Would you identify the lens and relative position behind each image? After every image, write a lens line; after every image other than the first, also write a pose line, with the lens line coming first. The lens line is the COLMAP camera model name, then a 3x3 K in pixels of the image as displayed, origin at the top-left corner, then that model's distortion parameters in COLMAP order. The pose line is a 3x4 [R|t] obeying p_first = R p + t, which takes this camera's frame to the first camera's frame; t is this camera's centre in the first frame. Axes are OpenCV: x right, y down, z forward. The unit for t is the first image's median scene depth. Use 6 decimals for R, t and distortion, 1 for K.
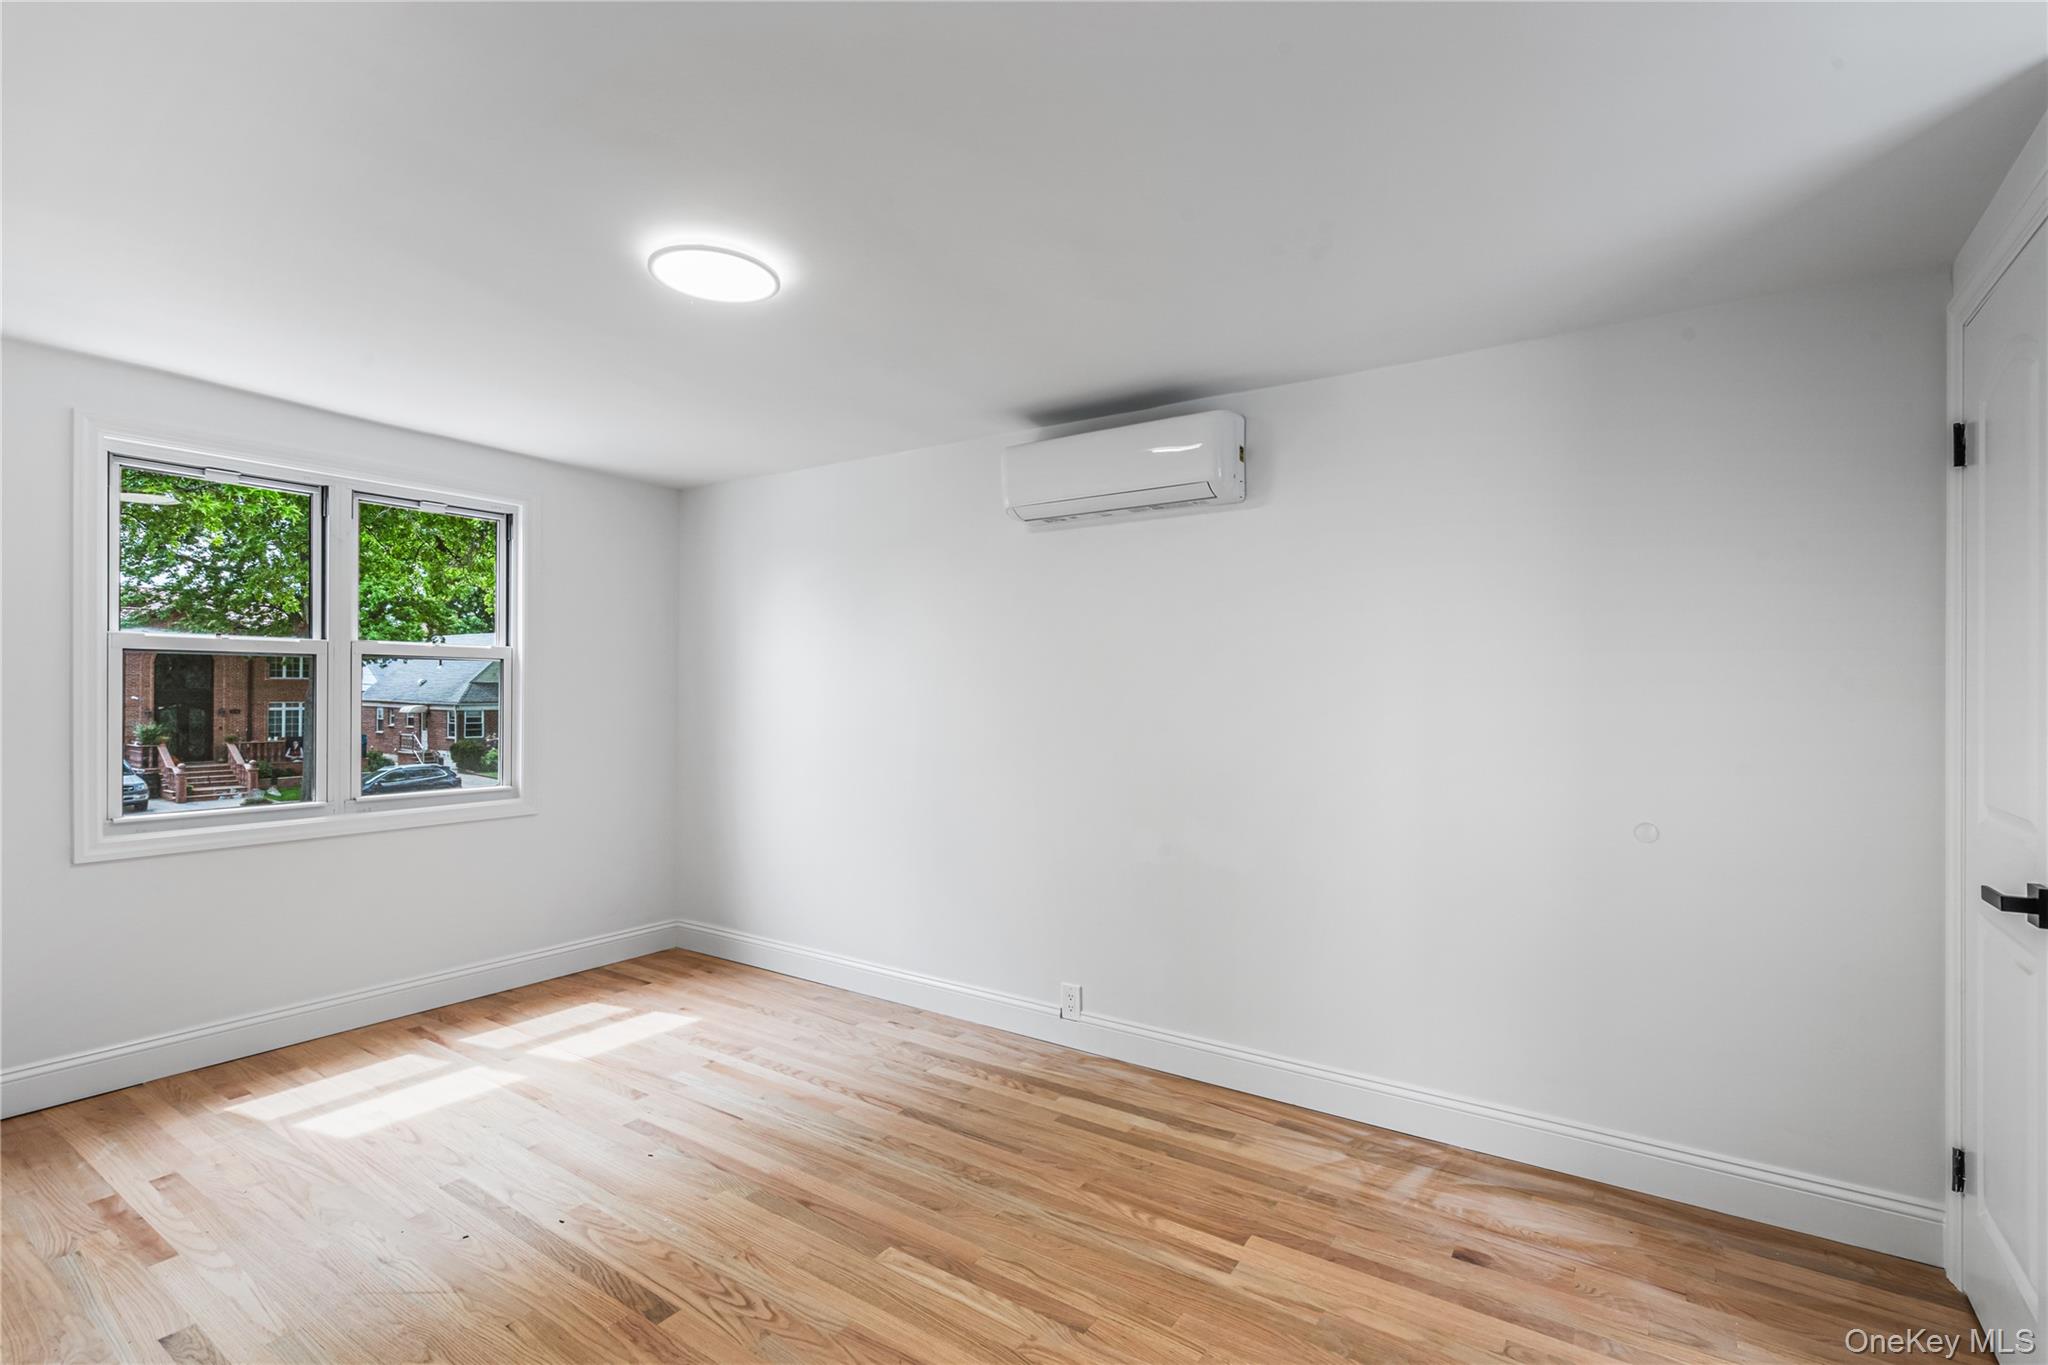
lens RADIAL K [[944.3, 0, 1014.2], [0, 944.3, 680.5], [0, 0, 1]] dist [0.000096, 0.000416]
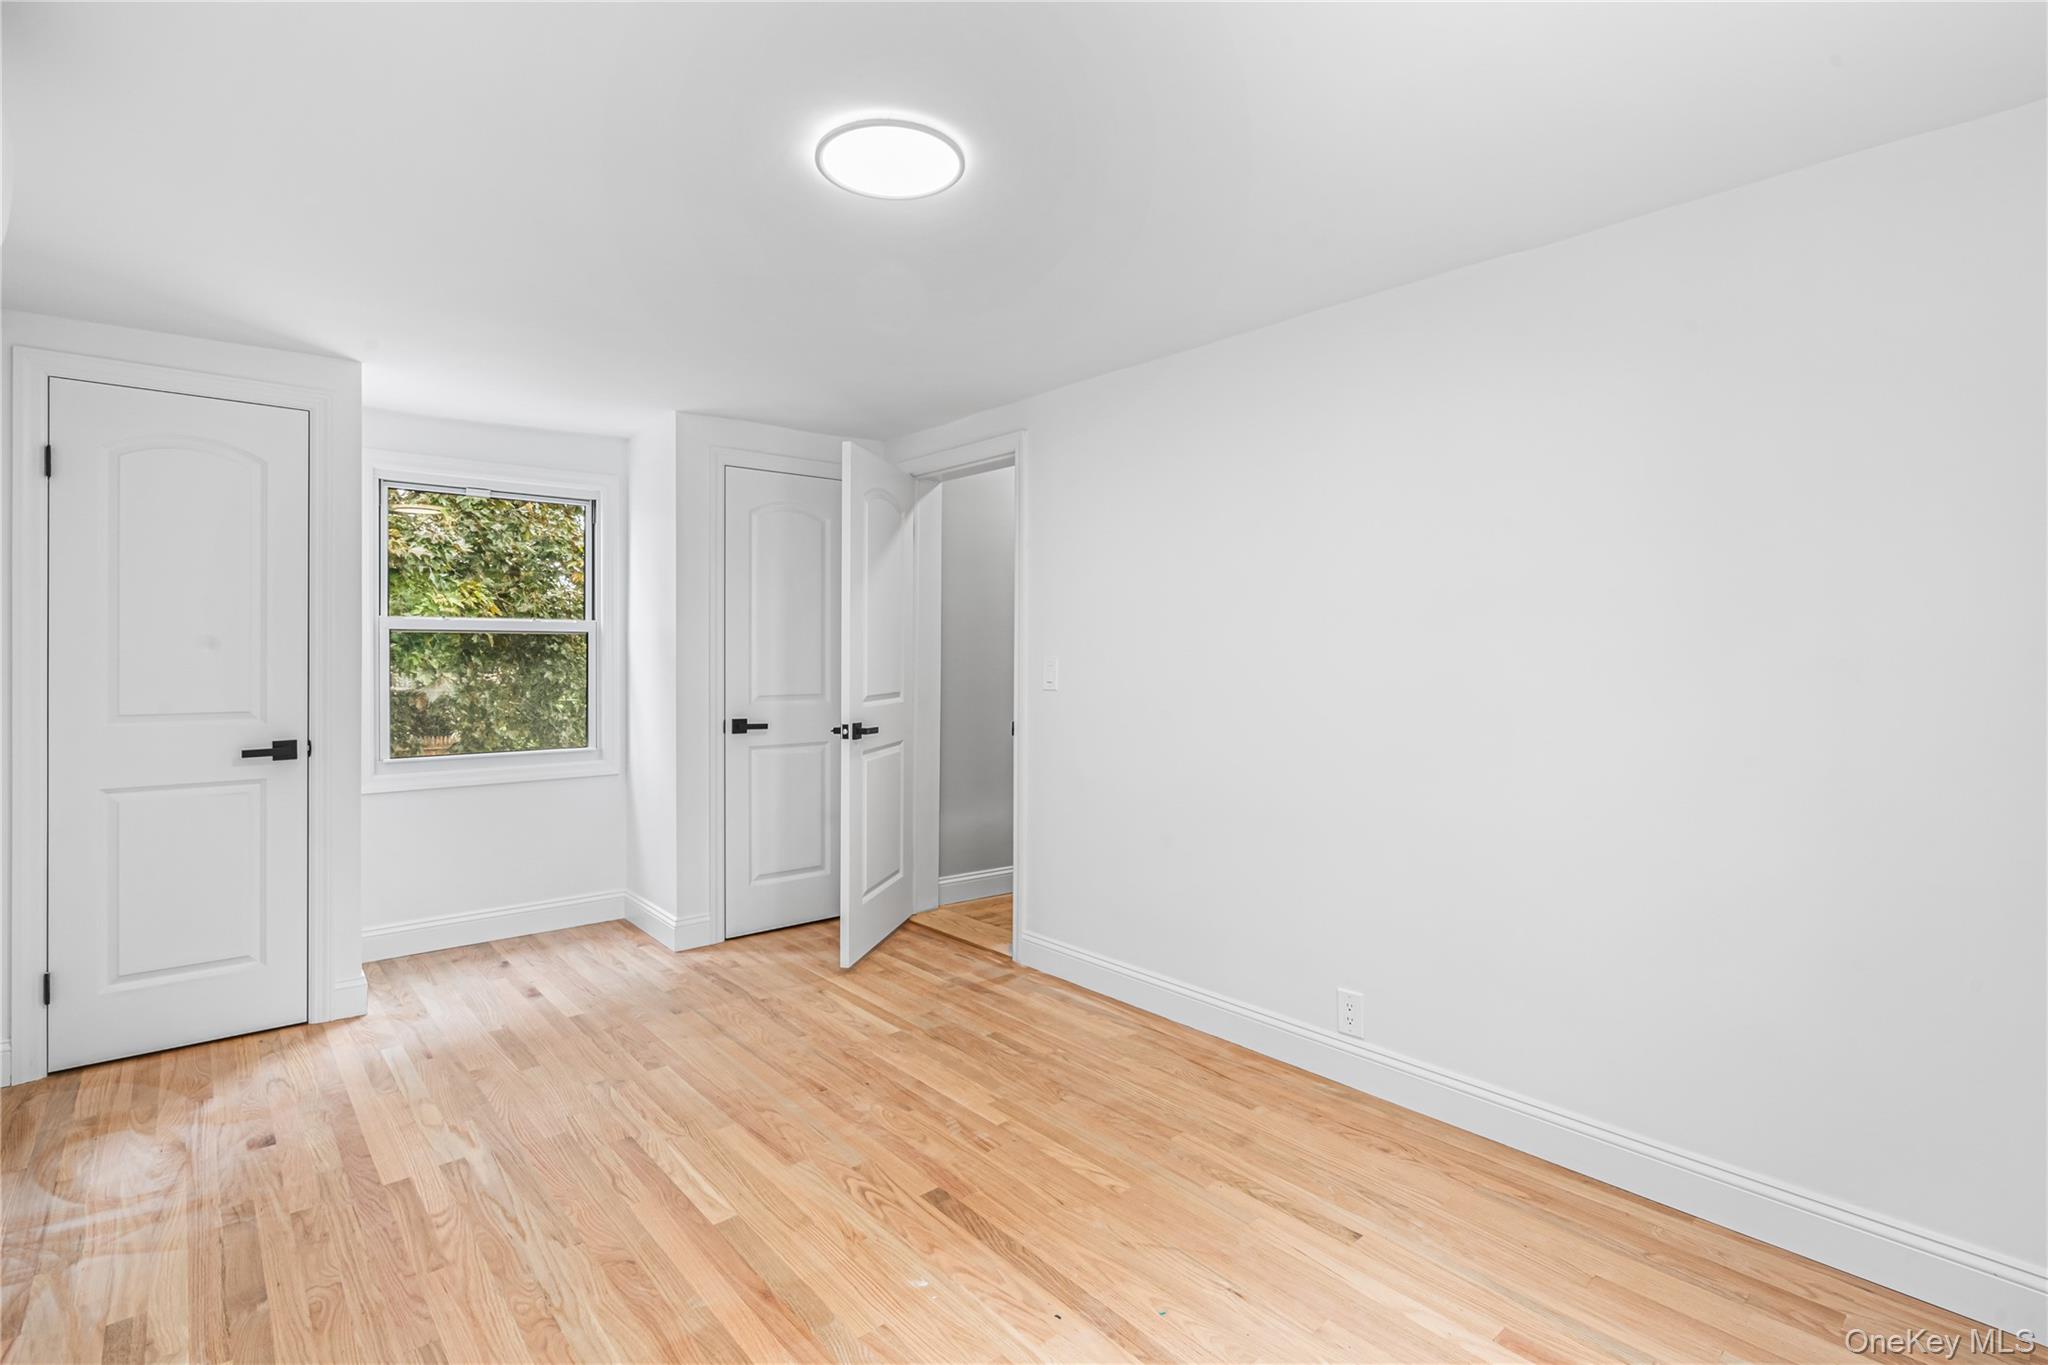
lens RADIAL K [[944.3, 0, 1014.2], [0, 944.3, 680.5], [0, 0, 1]] dist [0.000096, 0.000416]
pose [[-0.968543, -0.016357, 0.248308, -0.678149], [-0.011835, 0.999736, 0.019692, 0.022579], [-0.248565, 0.016133, -0.968481, 1.902730]]
